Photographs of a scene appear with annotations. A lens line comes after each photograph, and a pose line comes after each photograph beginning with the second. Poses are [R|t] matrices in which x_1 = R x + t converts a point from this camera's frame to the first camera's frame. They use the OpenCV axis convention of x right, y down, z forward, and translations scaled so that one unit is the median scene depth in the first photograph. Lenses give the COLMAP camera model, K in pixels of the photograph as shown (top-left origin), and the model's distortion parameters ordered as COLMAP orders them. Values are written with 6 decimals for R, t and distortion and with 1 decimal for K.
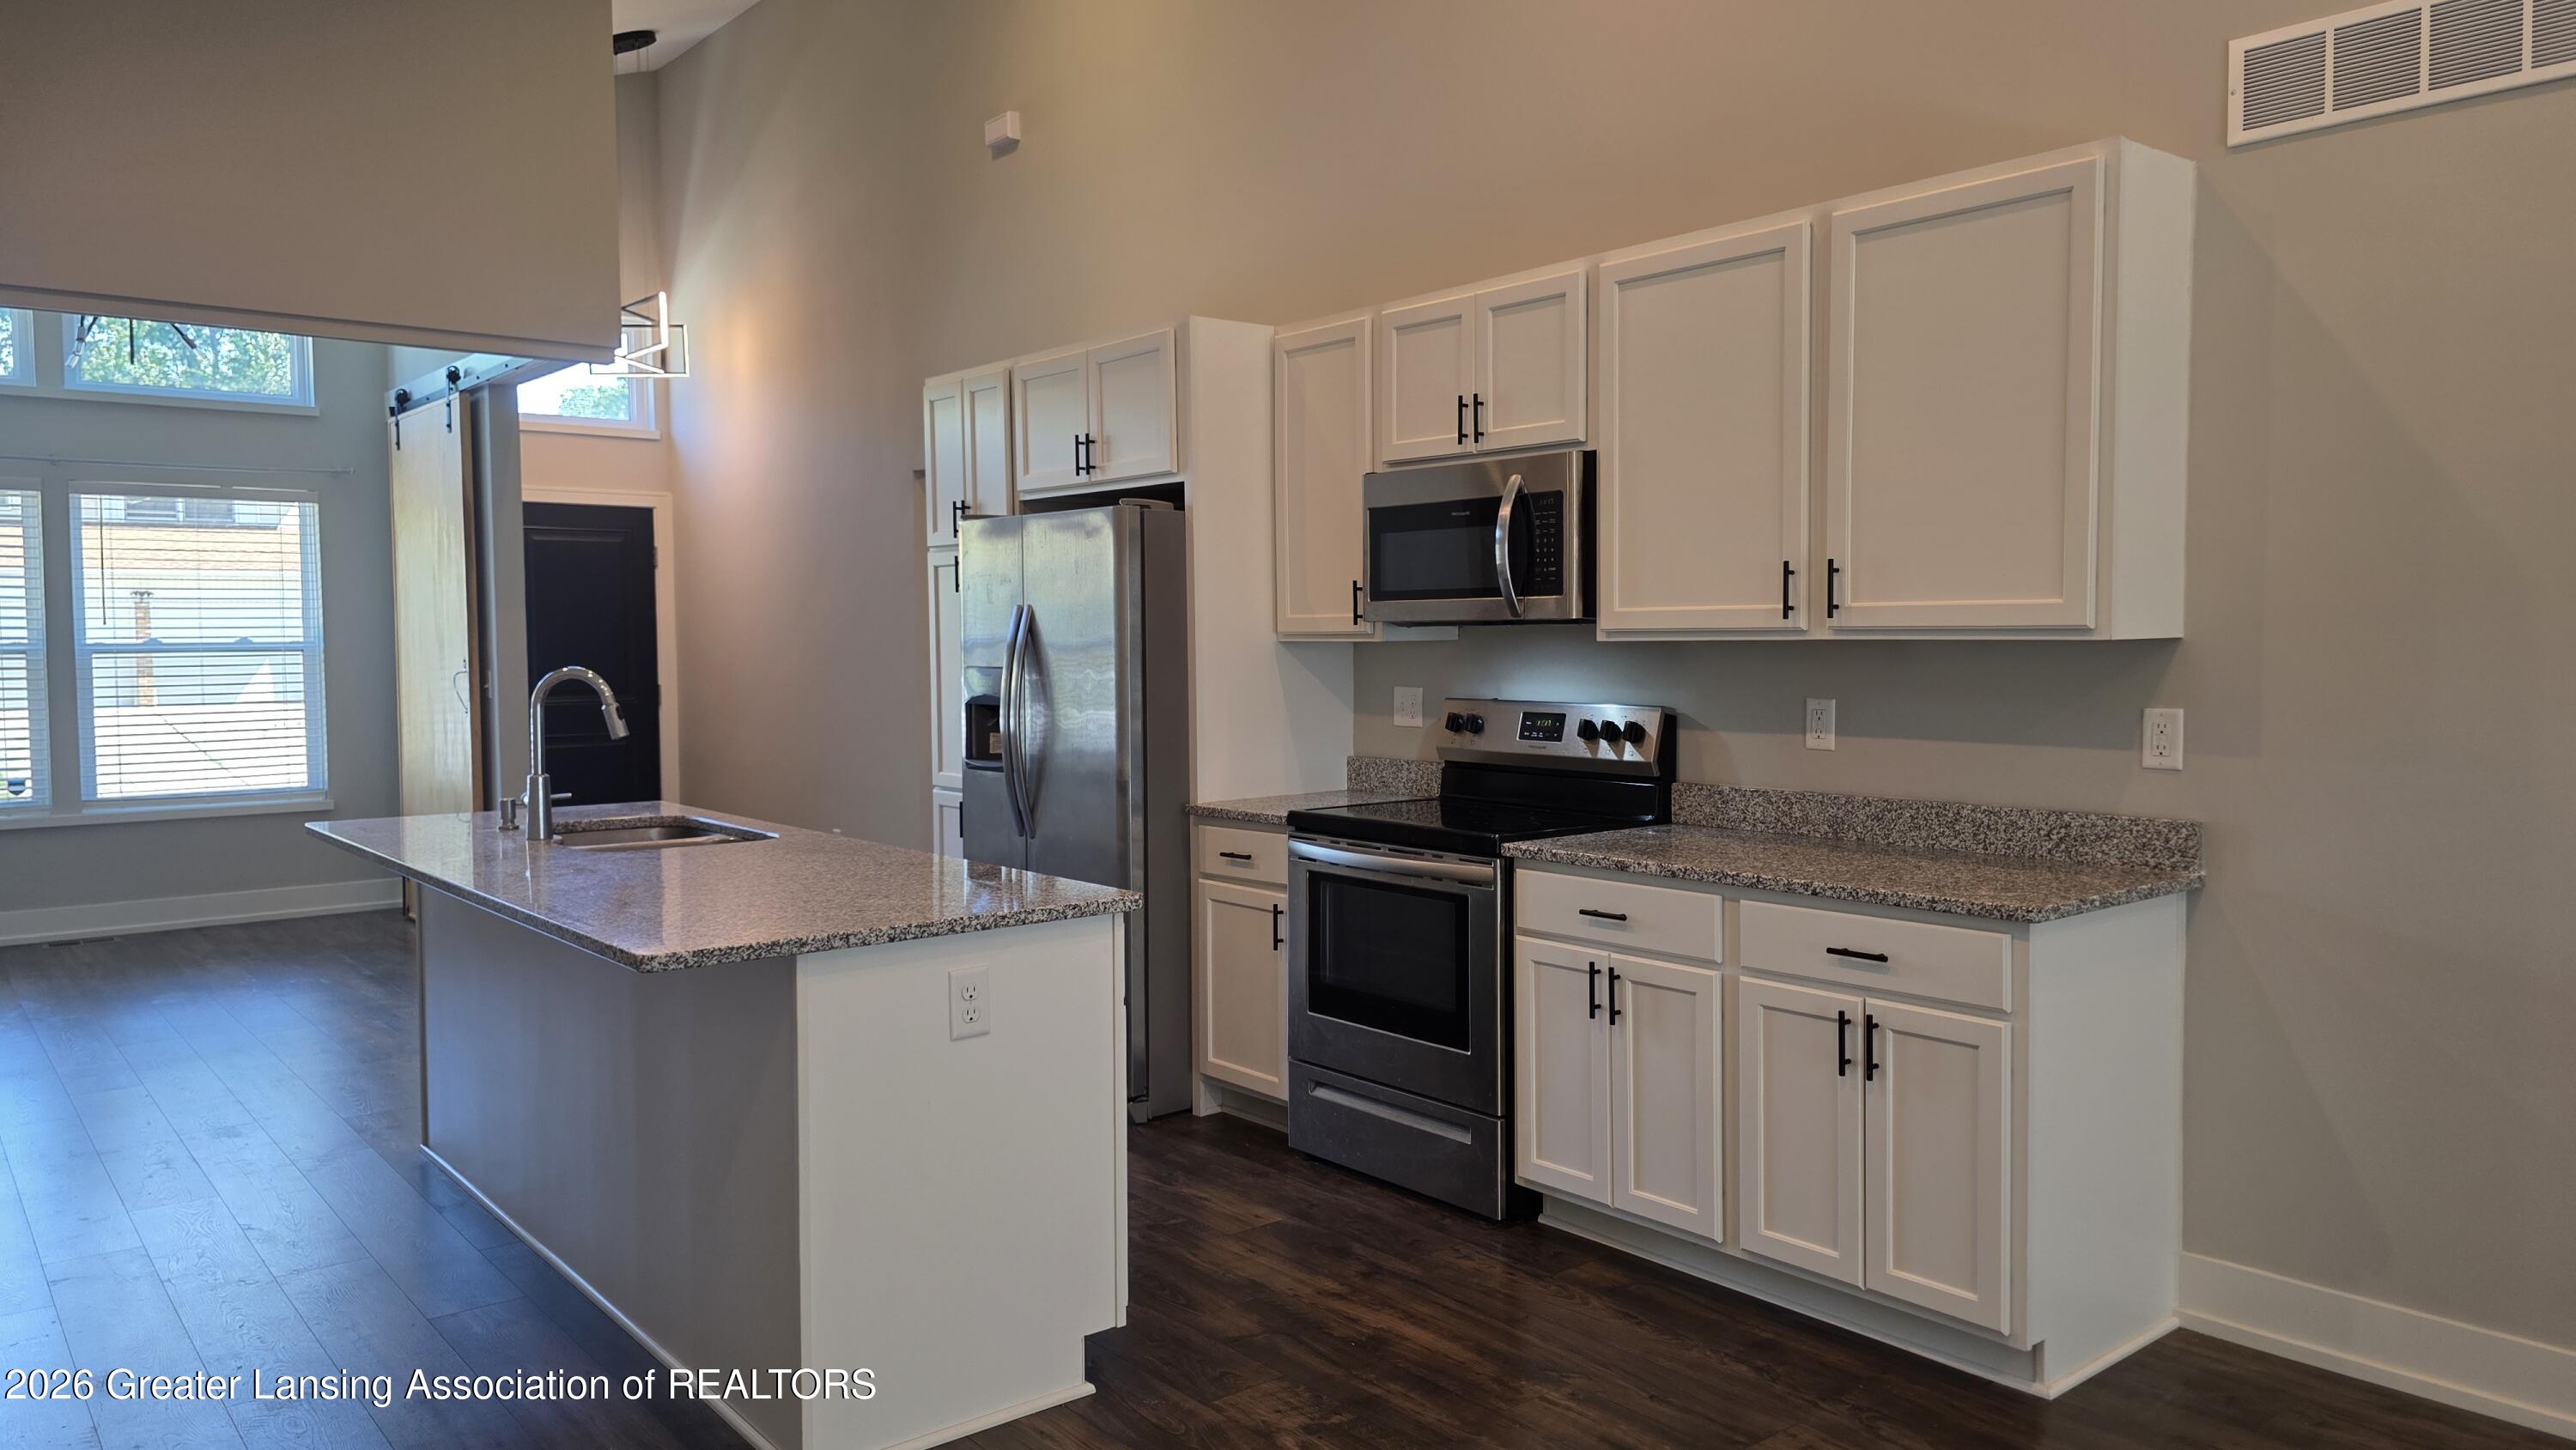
lens RADIAL K [[1740.8, 0, 1279.8], [0, 1740.8, 711.2], [0, 0, 1]] dist [0.063621, -0.055322]
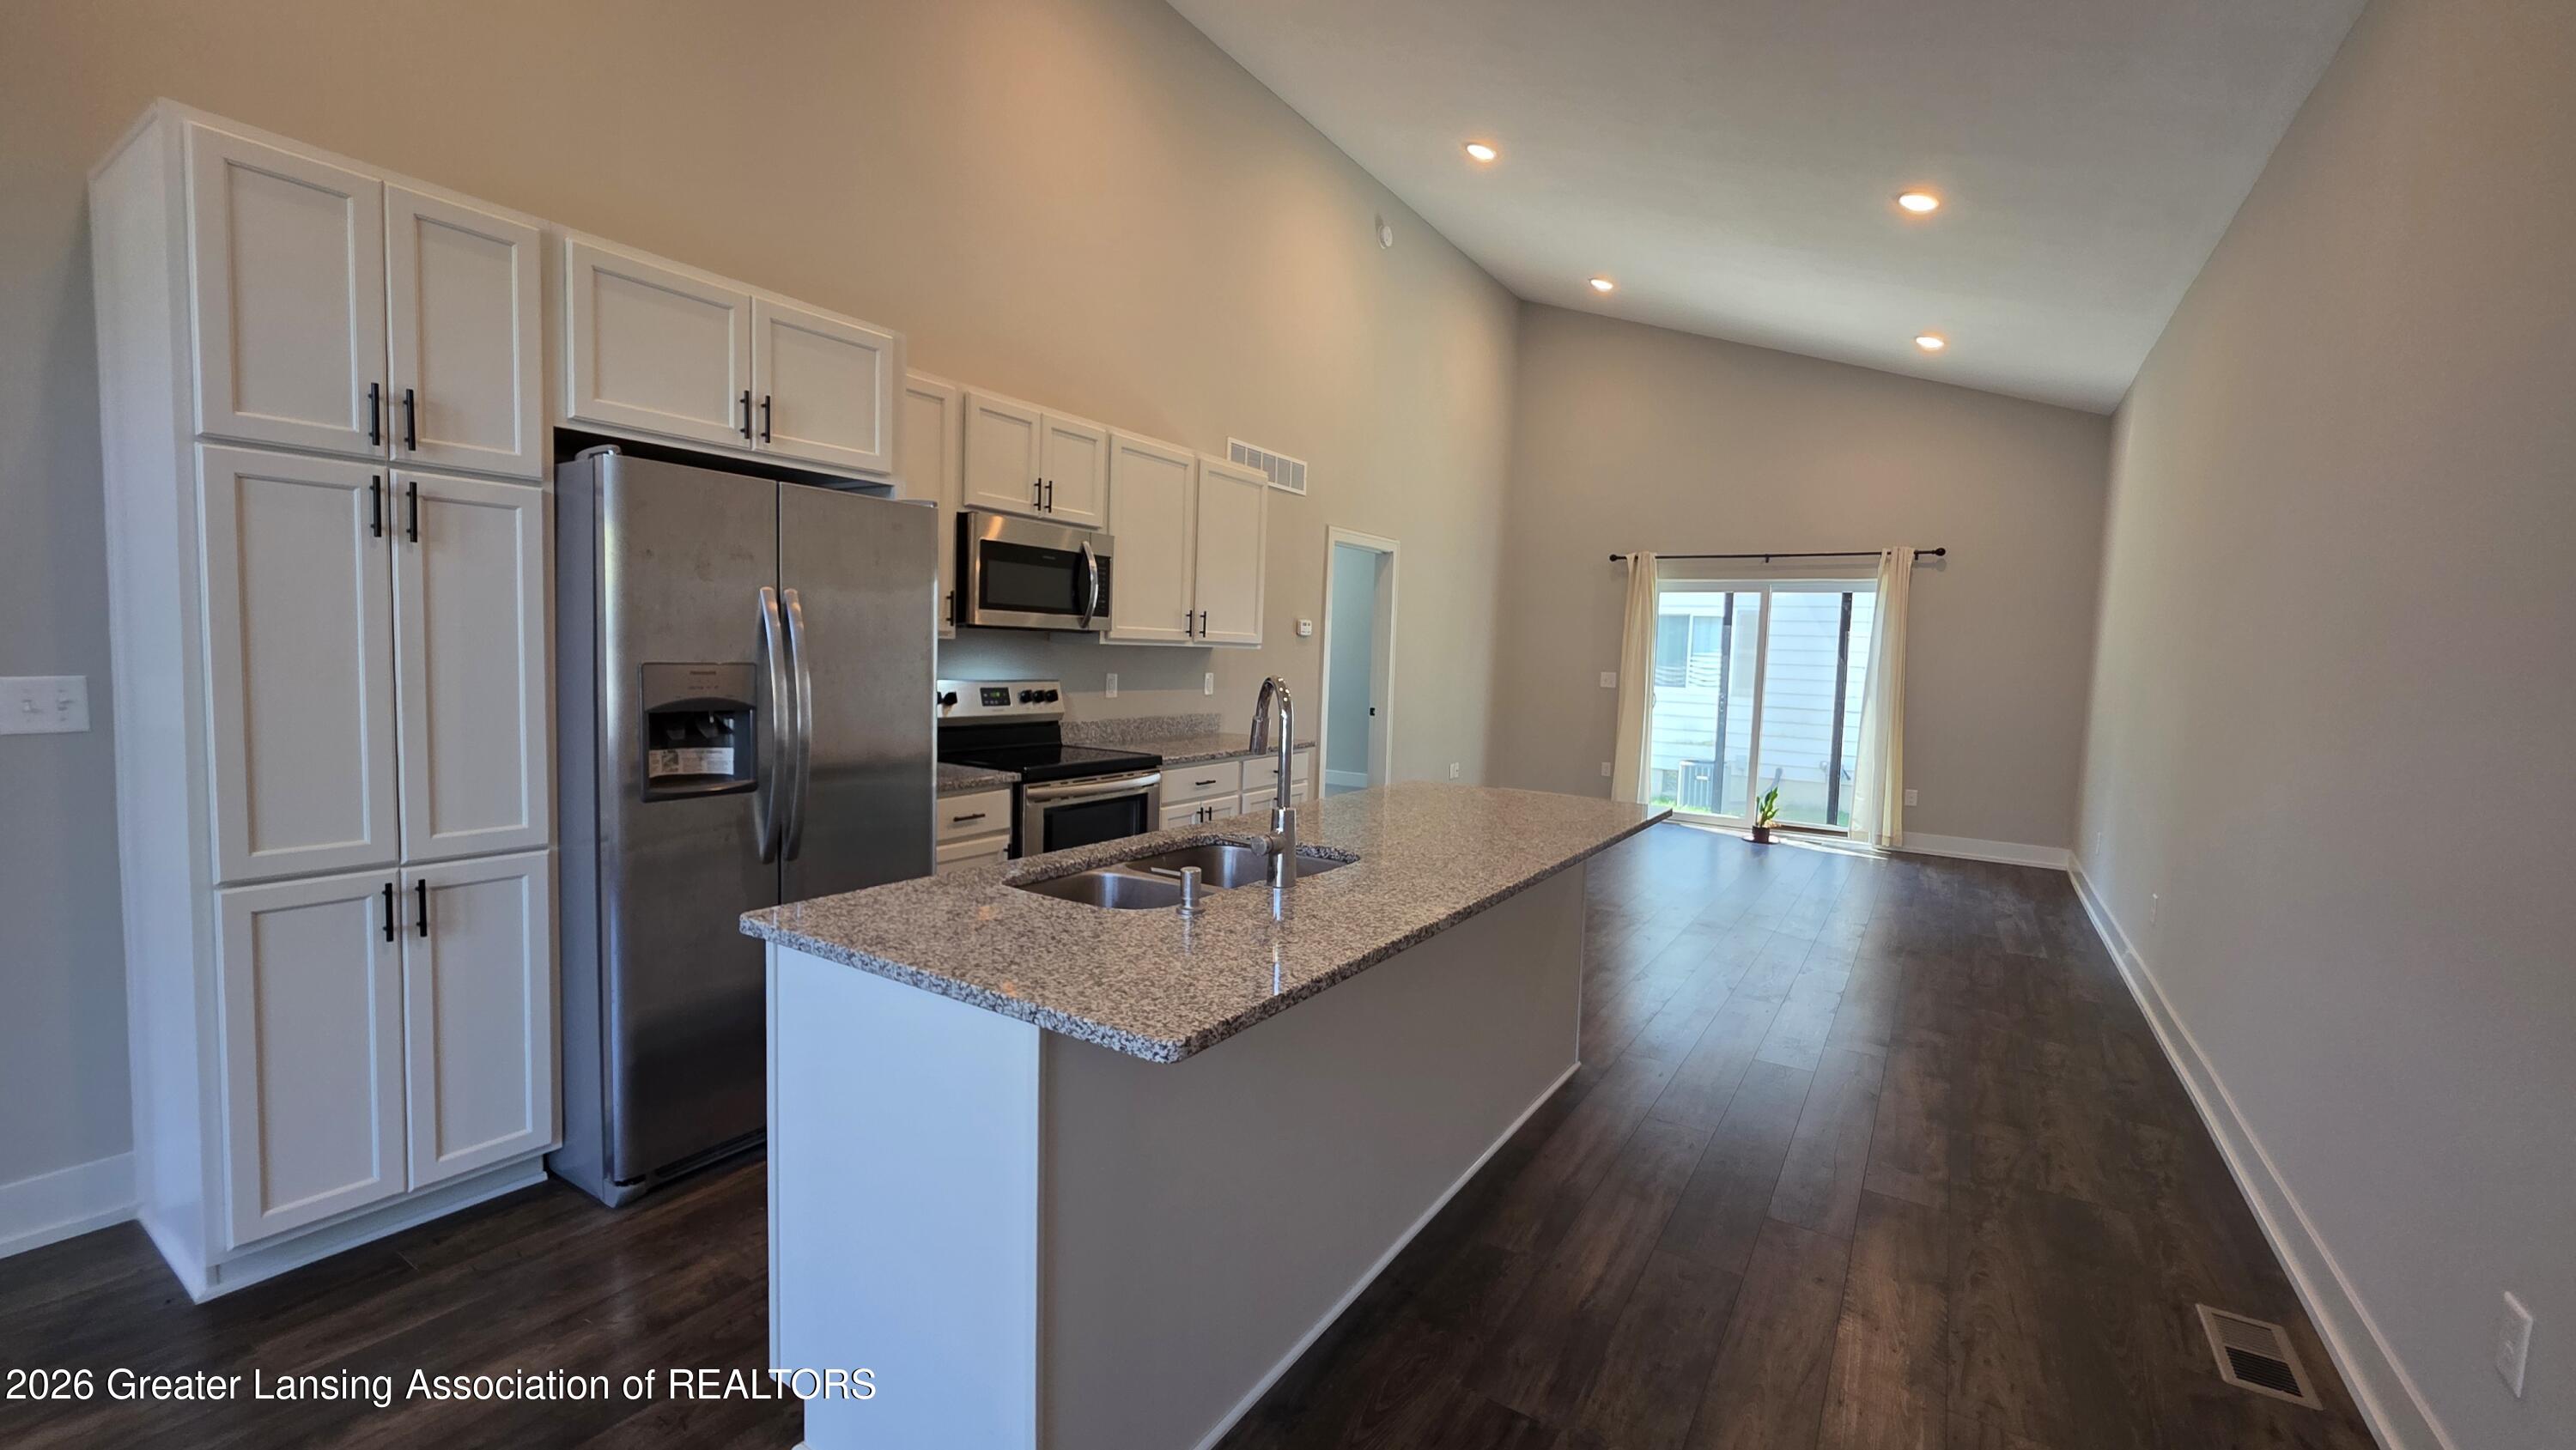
lens RADIAL K [[1038.7, 0, 1280.9], [0, 1038.7, 718.1], [0, 0, 1]] dist [0.000156, 0.000849]
pose [[-0.302544, -0.066879, 0.950786, -0.951484], [0.010387, 0.997245, 0.073452, -0.044121], [-0.953079, 0.032099, -0.301016, 1.243361]]
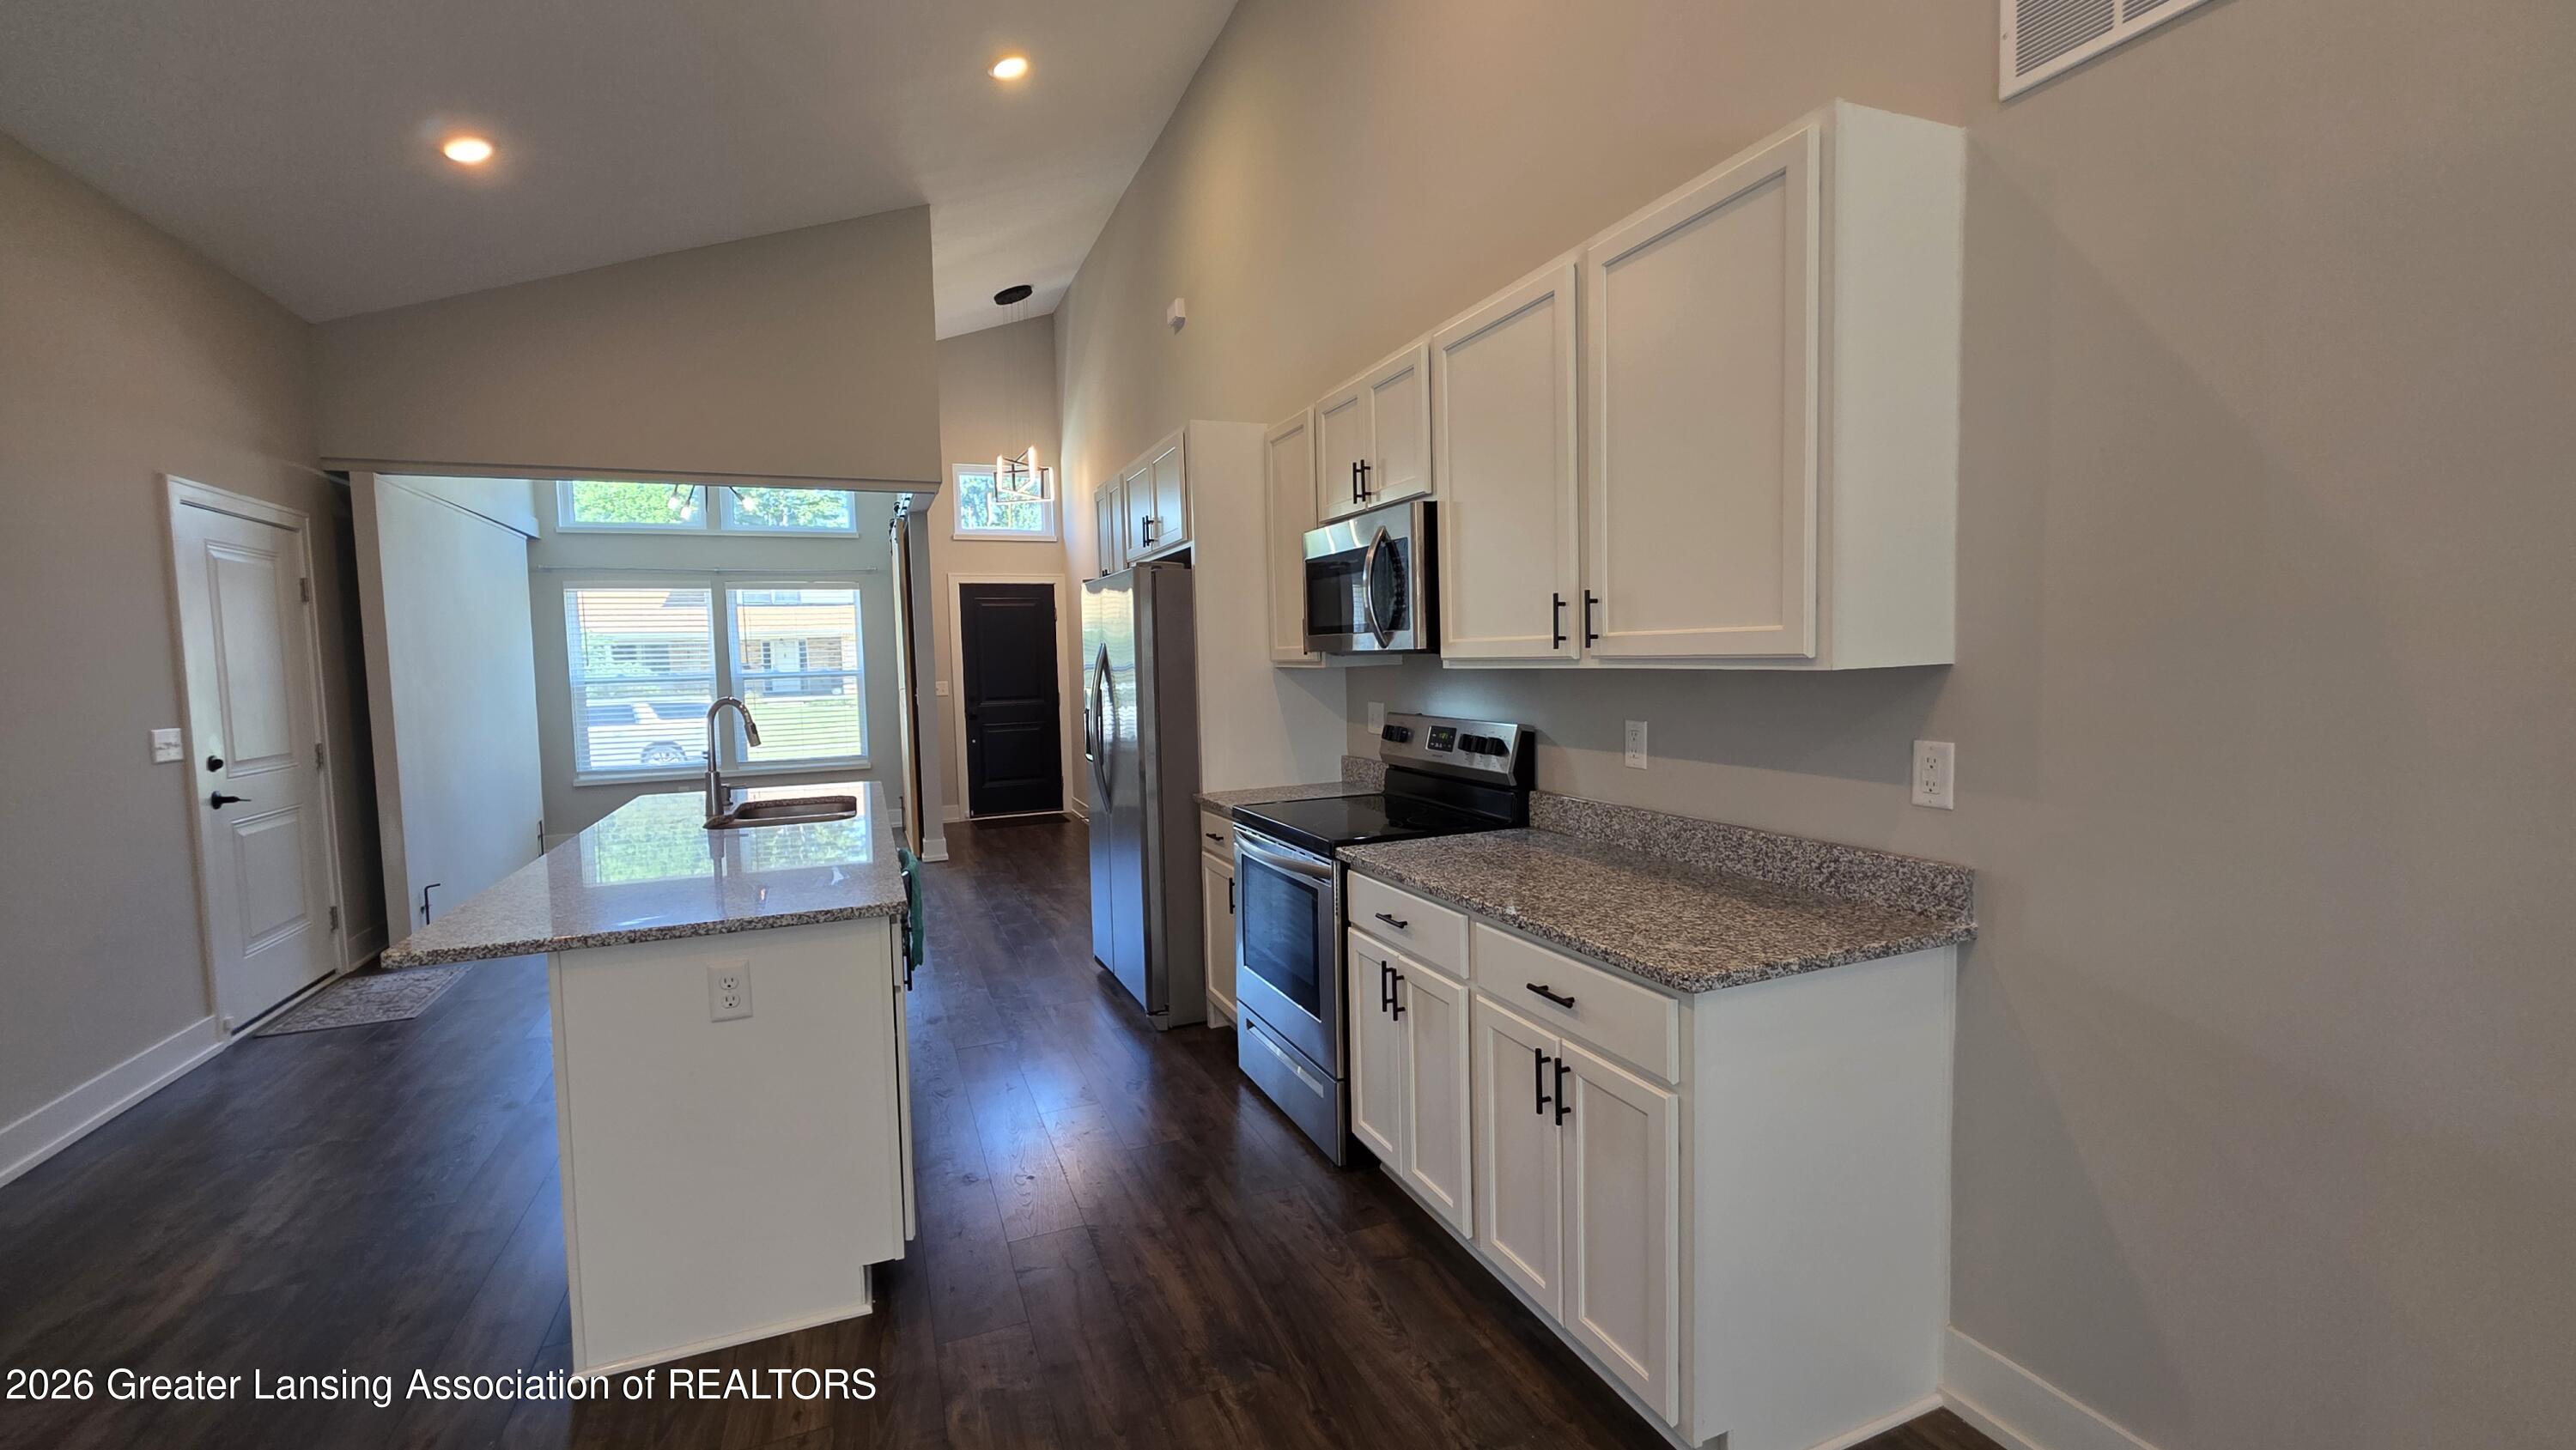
lens RADIAL K [[1038.7, 0, 1269.7], [0, 1038.7, 721.9], [0, 0, 1]] dist [0.000156, 0.000849]
pose [[0.953999, 0.001322, -0.299805, 0.301509], [0.006100, 0.999698, 0.023818, -0.024104], [0.299746, -0.024551, 0.953703, 0.345115]]
